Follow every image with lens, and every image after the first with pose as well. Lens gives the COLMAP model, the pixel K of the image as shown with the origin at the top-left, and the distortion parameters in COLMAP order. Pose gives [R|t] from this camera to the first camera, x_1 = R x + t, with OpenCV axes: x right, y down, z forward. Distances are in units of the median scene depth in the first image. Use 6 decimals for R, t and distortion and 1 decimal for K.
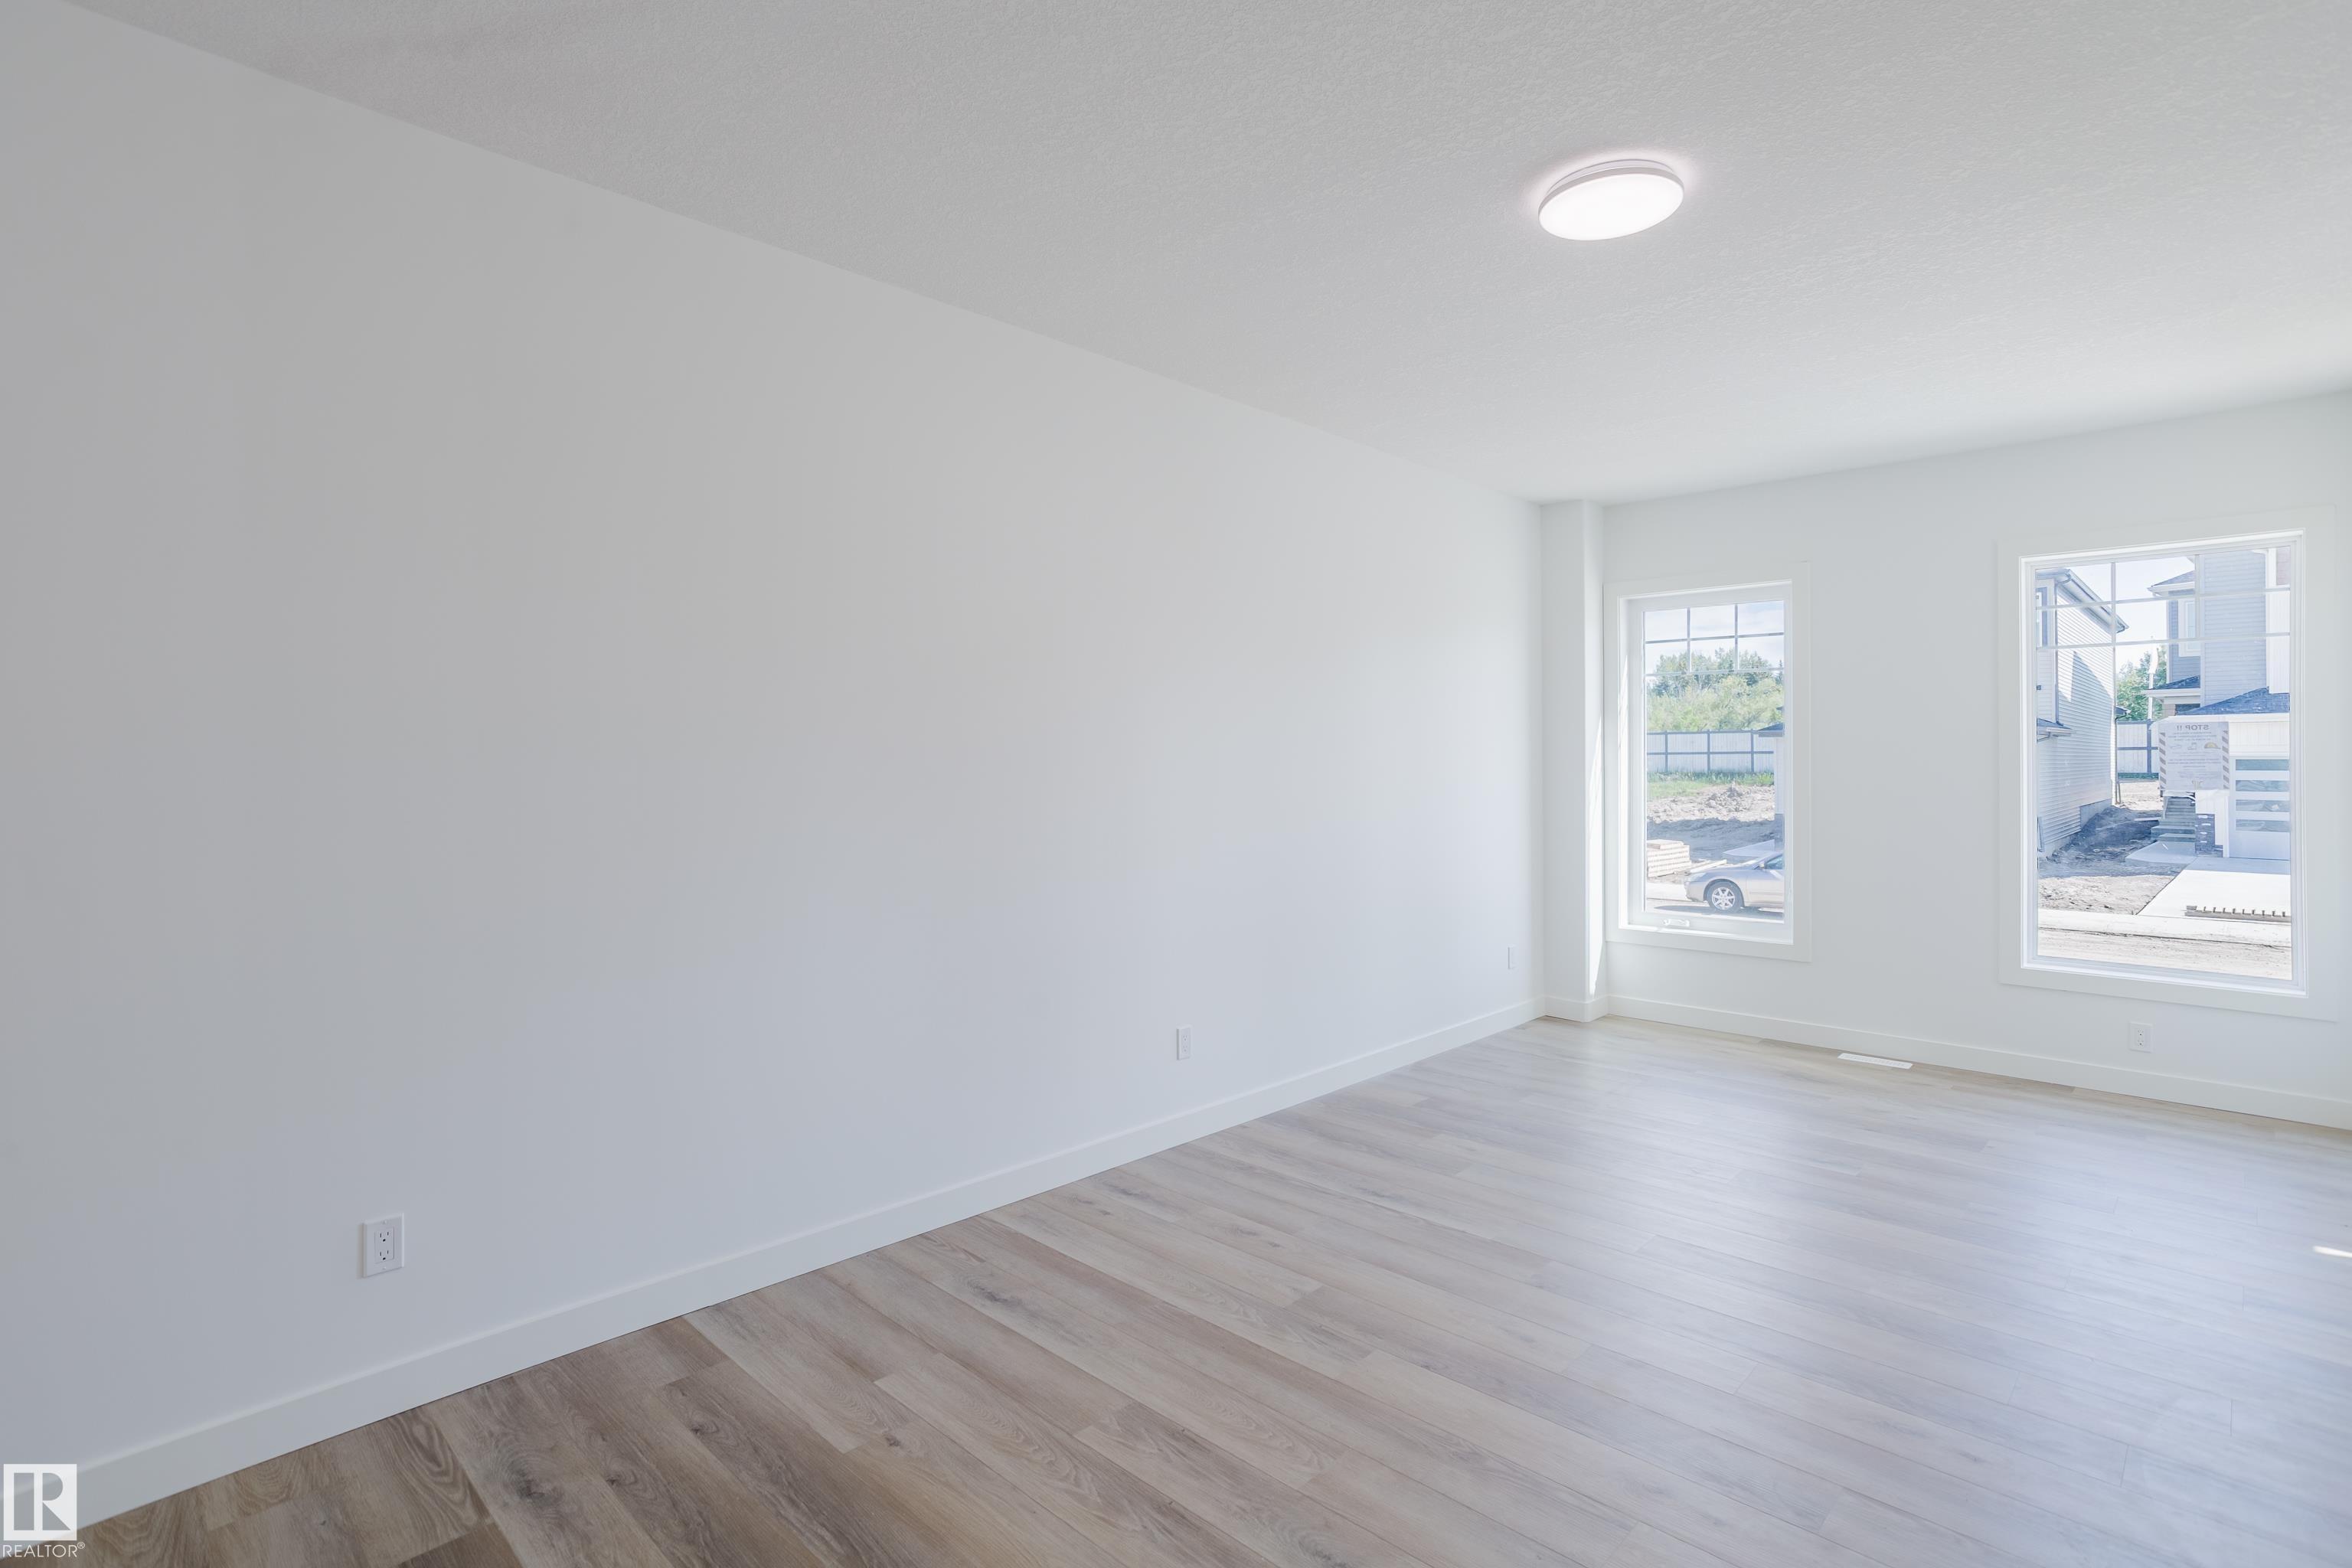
lens RADIAL K [[1139.5, 0, 1173.4], [0, 1139.5, 746.1], [0, 0, 1]] dist [-0.047667, 0.029839]
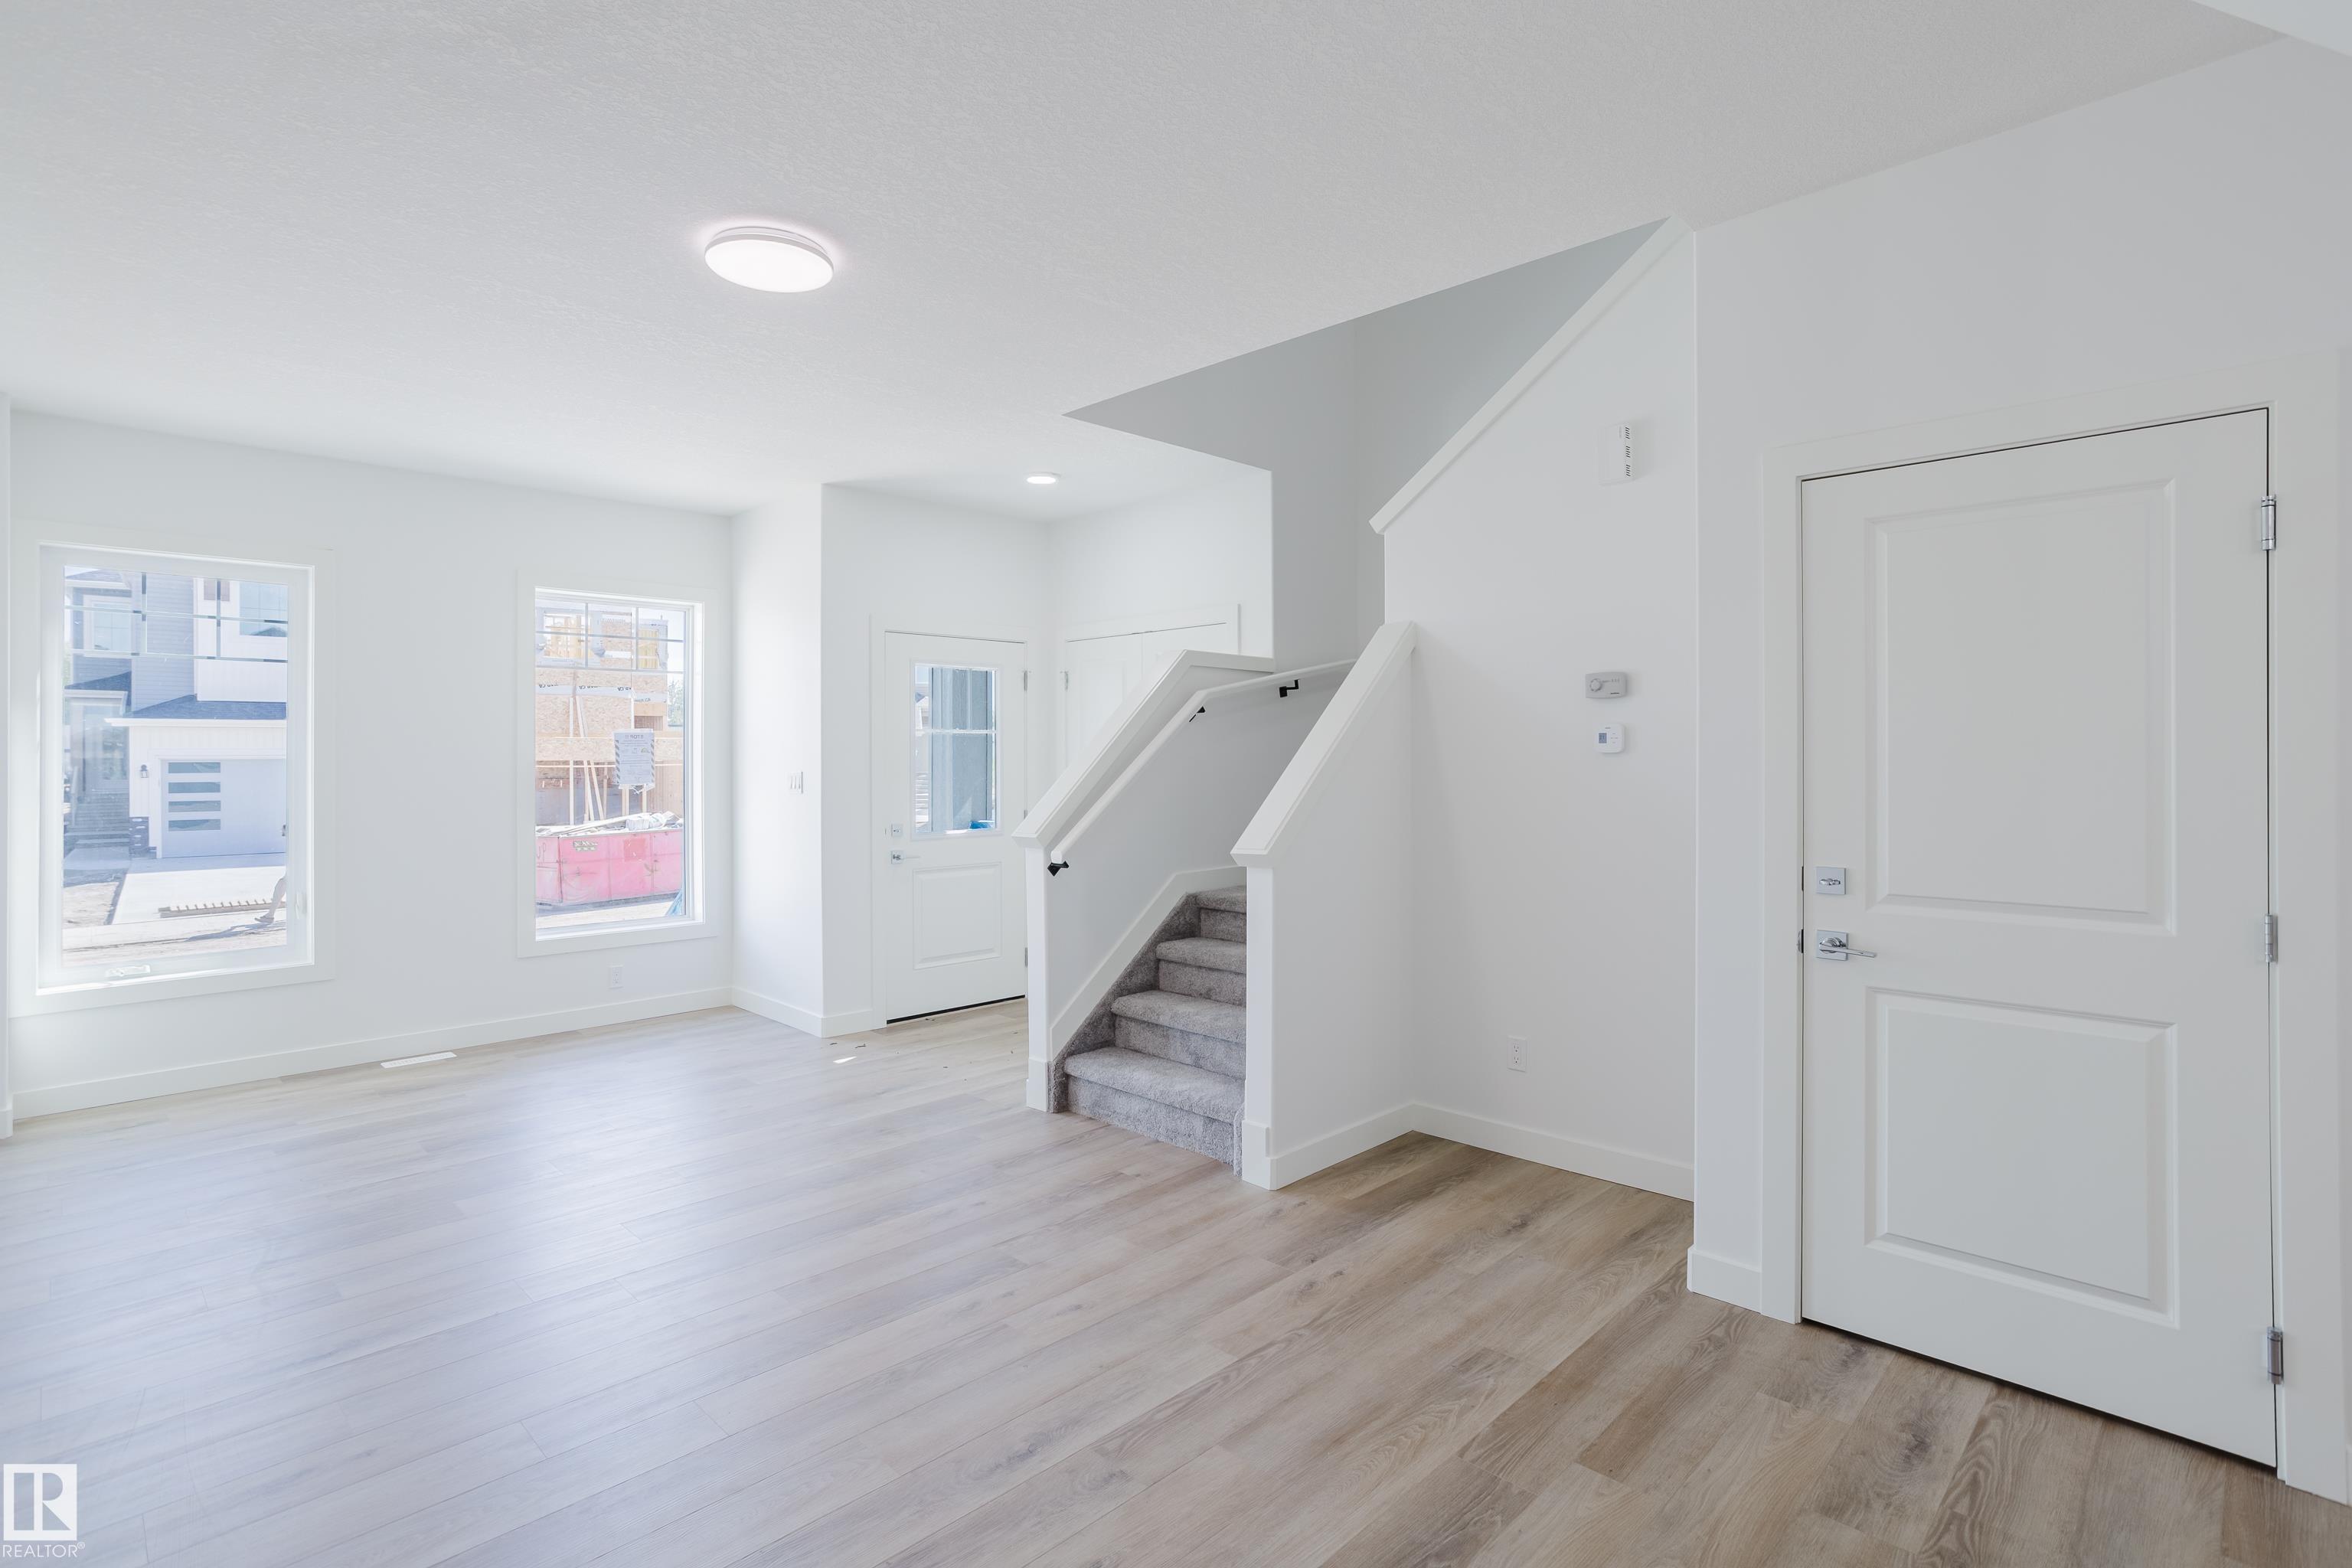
lens RADIAL K [[1143.1, 0, 1171.5], [0, 1143.1, 737.0], [0, 0, 1]] dist [-0.046454, 0.029956]
pose [[0.011744, 0.017825, 0.999772, -0.098486], [-0.006570, 0.999821, -0.017749, 0.000782], [-0.999909, -0.006360, 0.011859, 0.079582]]
